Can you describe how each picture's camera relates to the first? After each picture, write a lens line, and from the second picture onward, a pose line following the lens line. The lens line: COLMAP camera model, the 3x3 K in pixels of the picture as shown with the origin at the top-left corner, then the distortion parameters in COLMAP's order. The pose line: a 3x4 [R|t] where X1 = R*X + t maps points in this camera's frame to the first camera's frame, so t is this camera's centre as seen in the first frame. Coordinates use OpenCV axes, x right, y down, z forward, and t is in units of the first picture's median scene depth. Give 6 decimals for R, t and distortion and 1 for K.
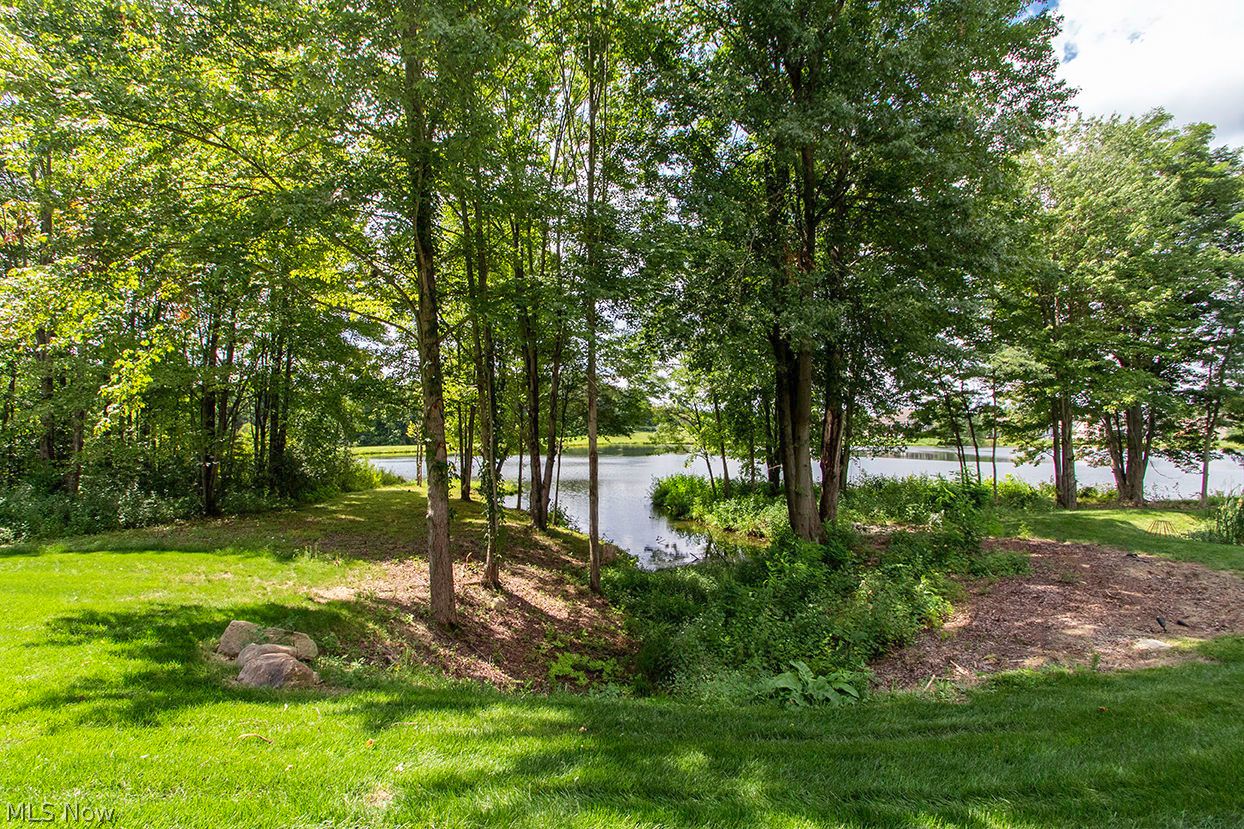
lens RADIAL K [[576.6, 0, 605.6], [0, 576.6, 410.1], [0, 0, 1]] dist [-0.001042, -0.001350]
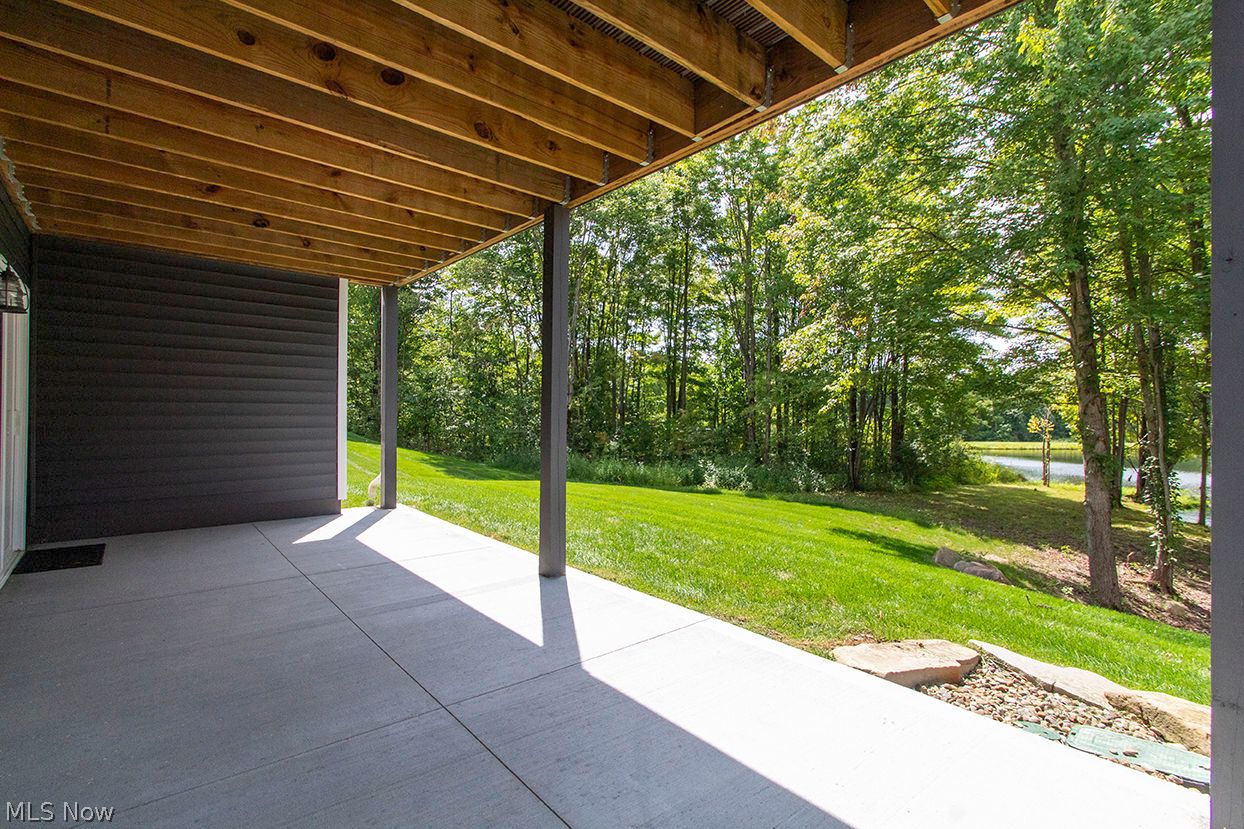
lens RADIAL K [[576.6, 0, 605.6], [0, 576.6, 410.1], [0, 0, 1]] dist [-0.001042, -0.001350]
pose [[0.580842, -0.007884, -0.813978, 0.020073], [0.017737, 0.999838, 0.002973, -0.004640], [0.813823, -0.016164, 0.580888, -0.137344]]
